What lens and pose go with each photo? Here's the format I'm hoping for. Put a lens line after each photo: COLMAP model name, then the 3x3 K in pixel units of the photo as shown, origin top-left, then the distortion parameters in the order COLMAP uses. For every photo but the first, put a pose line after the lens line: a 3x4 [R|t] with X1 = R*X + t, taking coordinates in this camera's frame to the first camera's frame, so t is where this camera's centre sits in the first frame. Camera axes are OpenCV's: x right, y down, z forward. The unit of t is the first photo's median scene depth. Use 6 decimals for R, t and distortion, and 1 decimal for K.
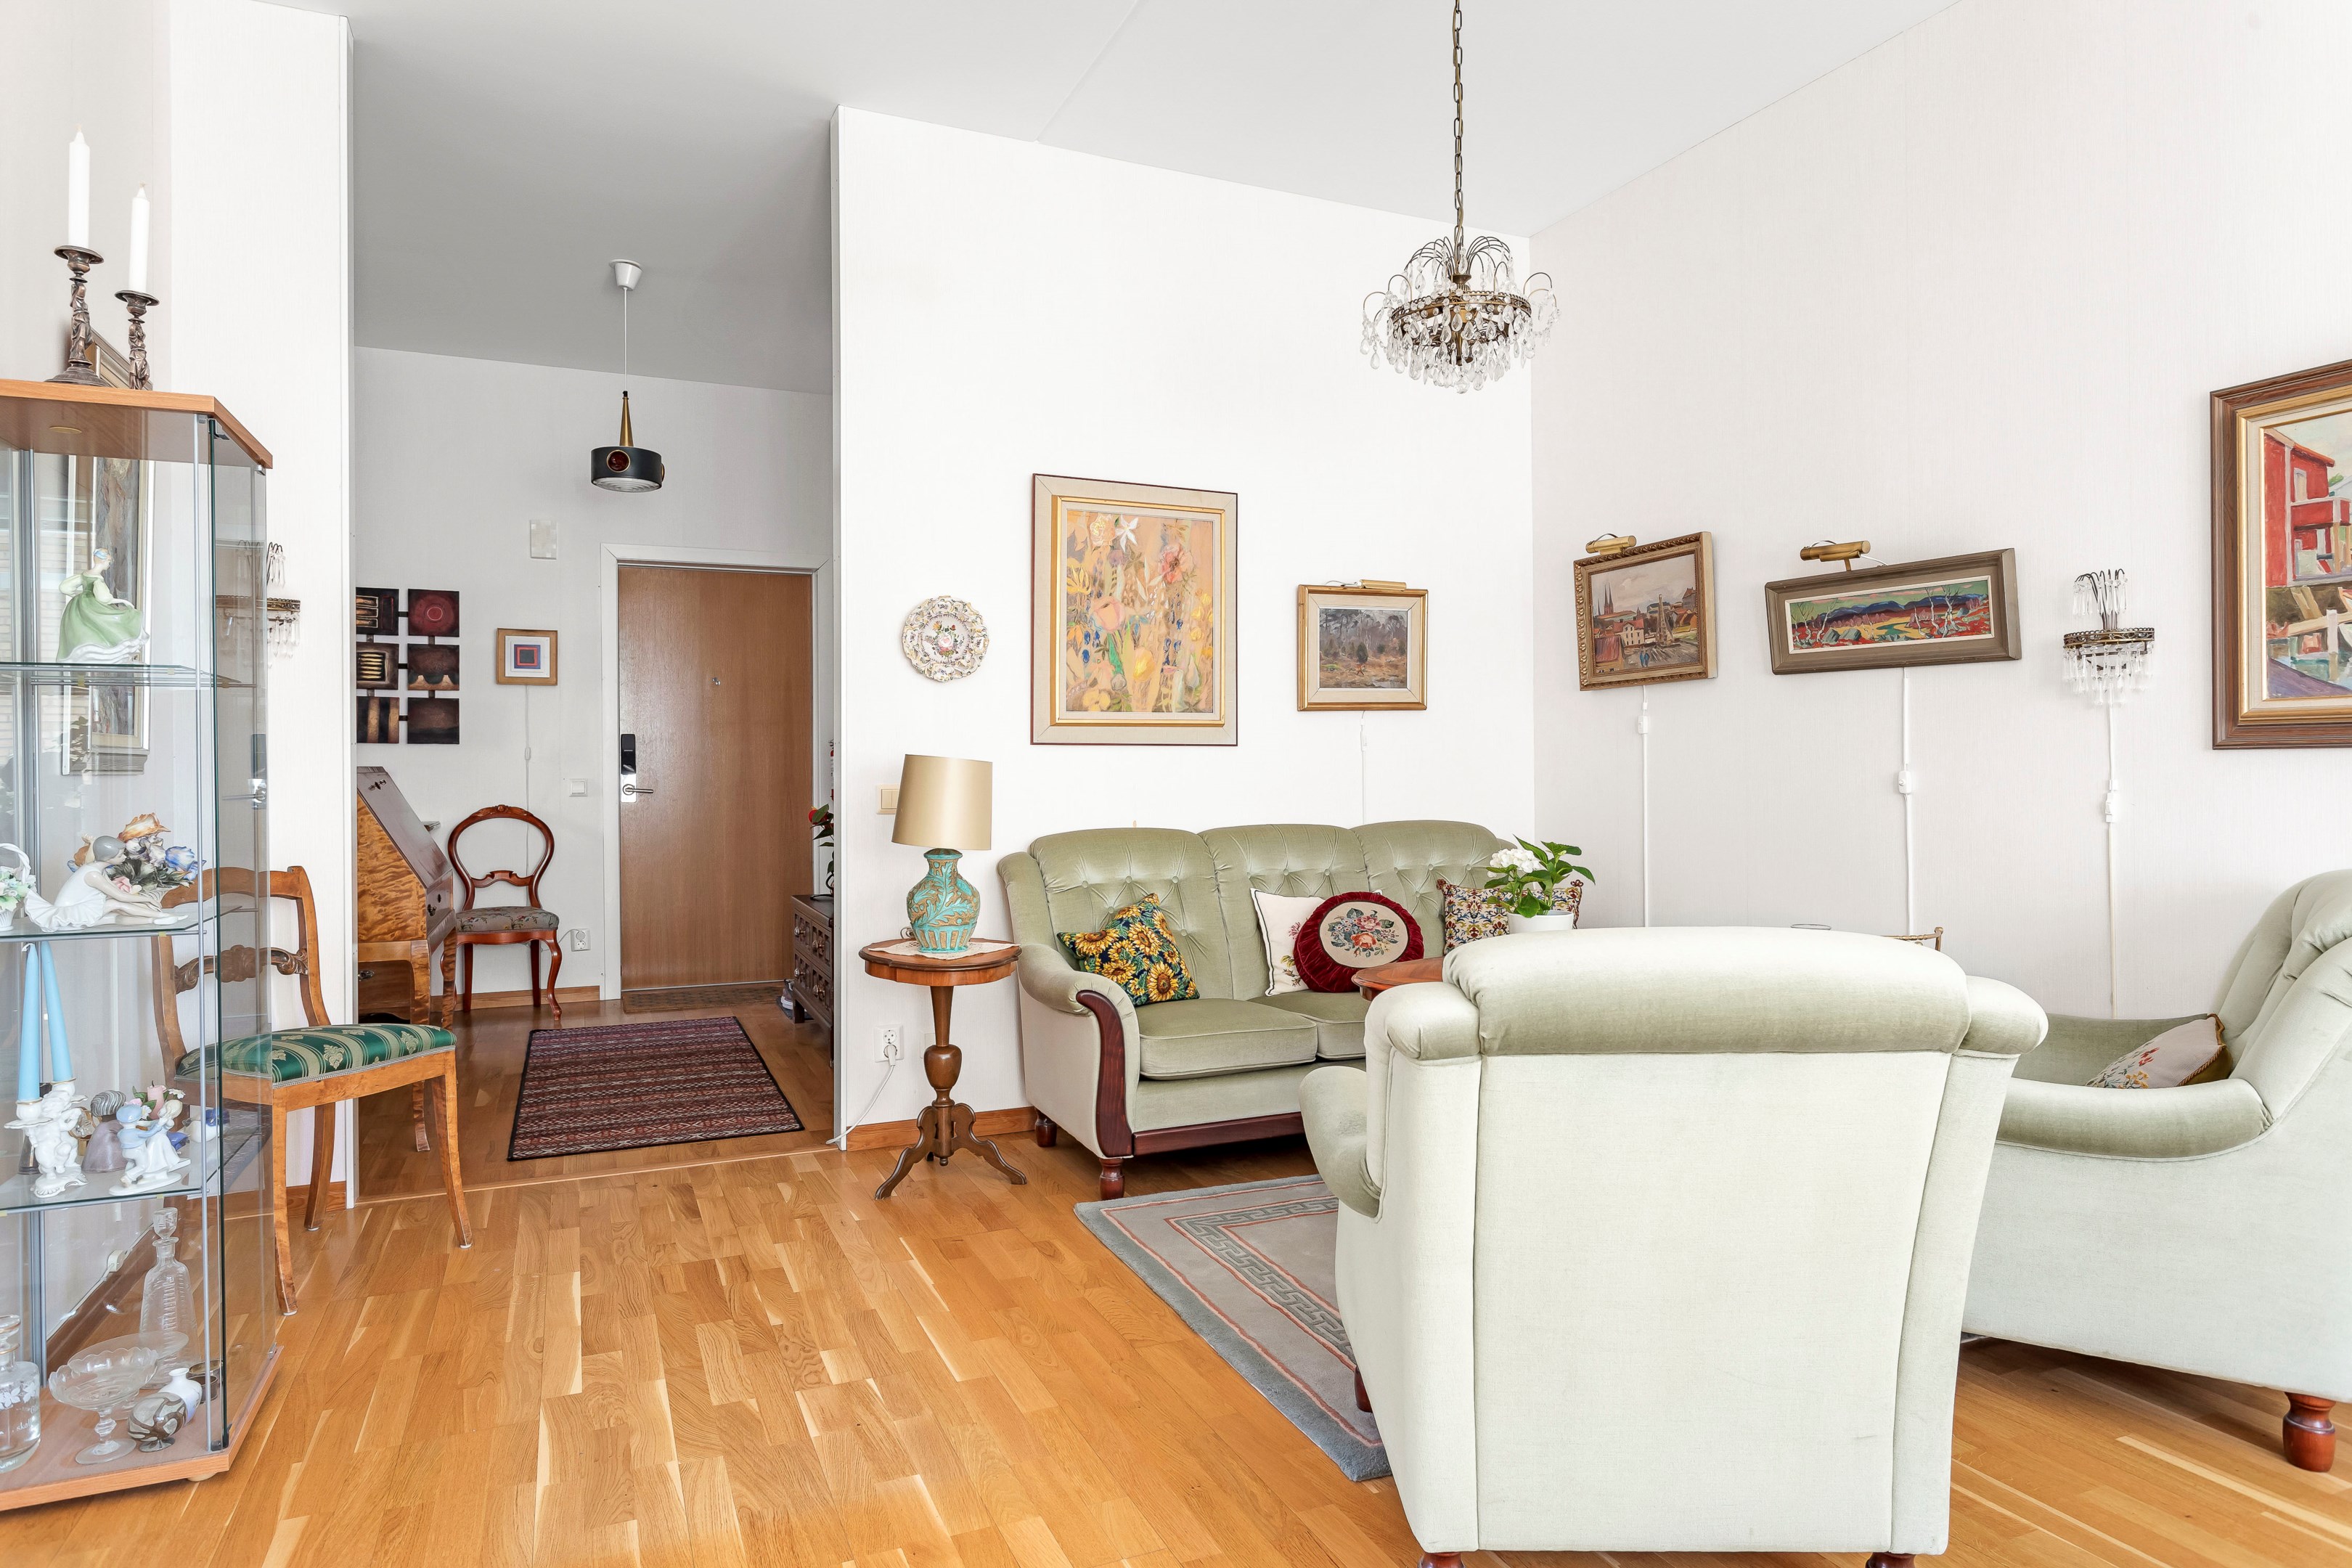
lens RADIAL K [[1347.2, 0, 1152.9], [0, 1347.2, 774.2], [0, 0, 1]] dist [-0.005056, -0.001240]
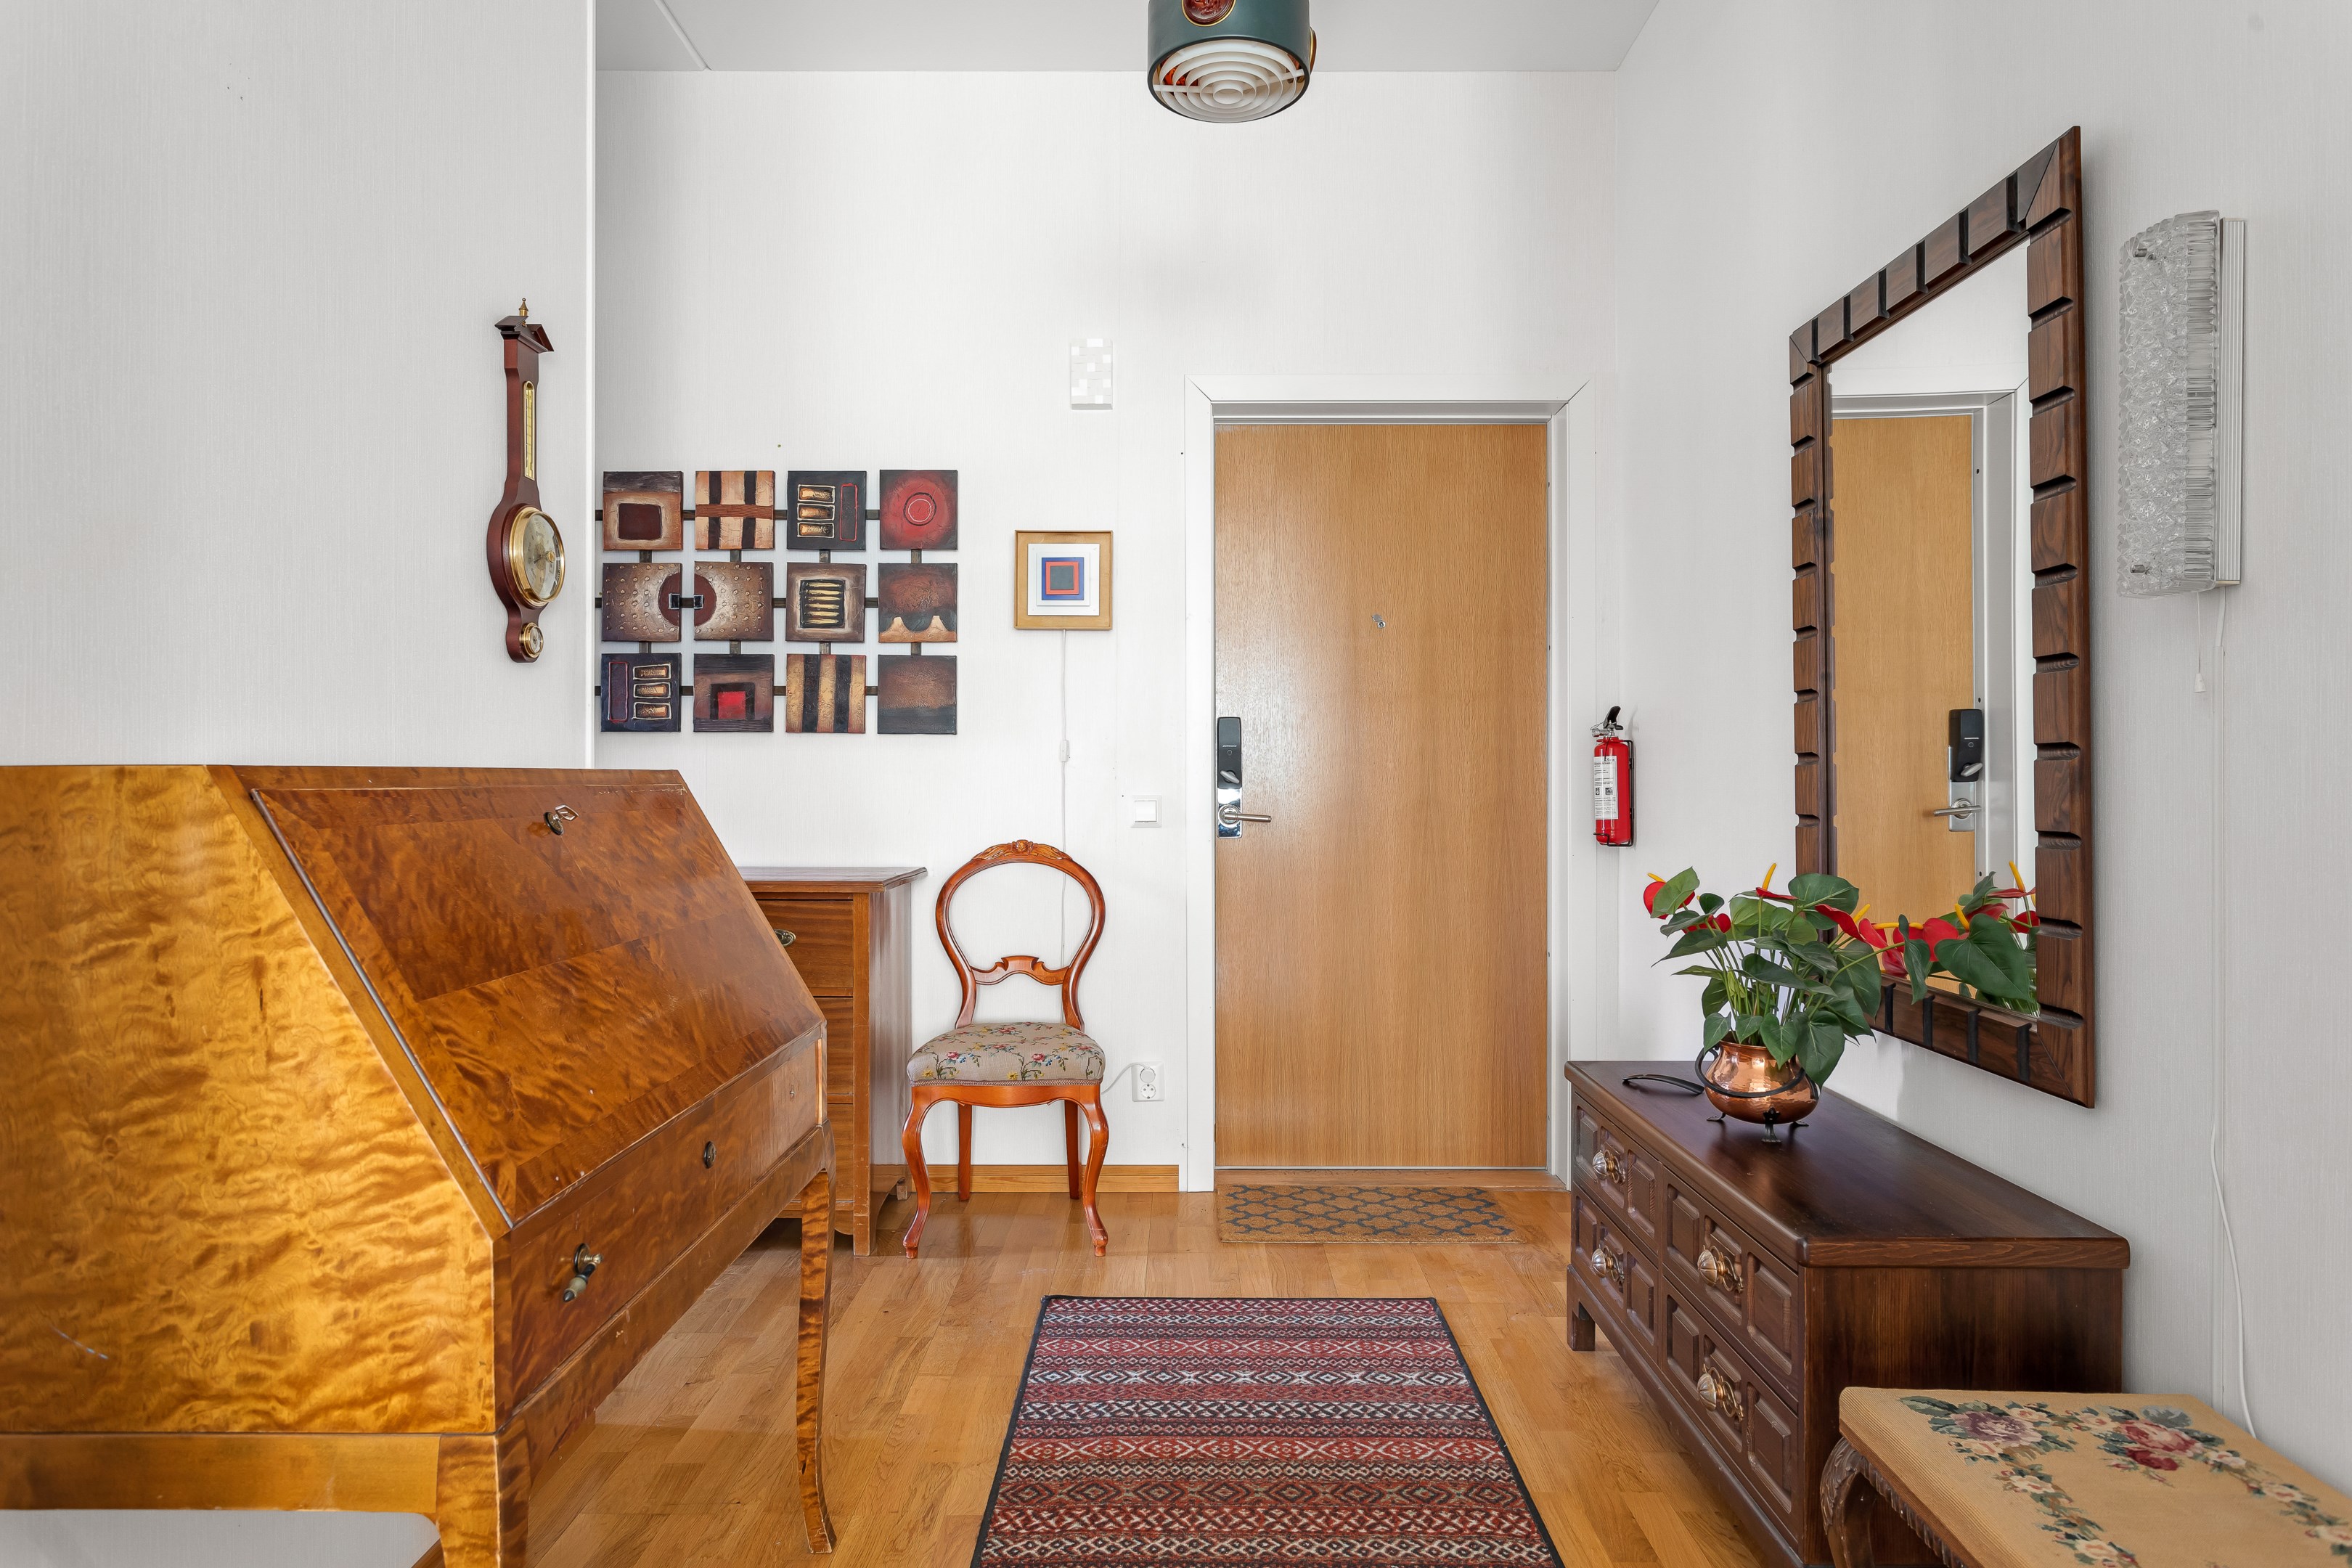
lens RADIAL K [[1347.2, 0, 1152.9], [0, 1347.2, 774.2], [0, 0, 1]] dist [-0.005056, -0.001240]
pose [[0.909460, 0.002980, -0.415780, -0.198071], [-0.006179, 0.999961, -0.006350, -0.002103], [0.415745, 0.008345, 0.909443, 0.509320]]
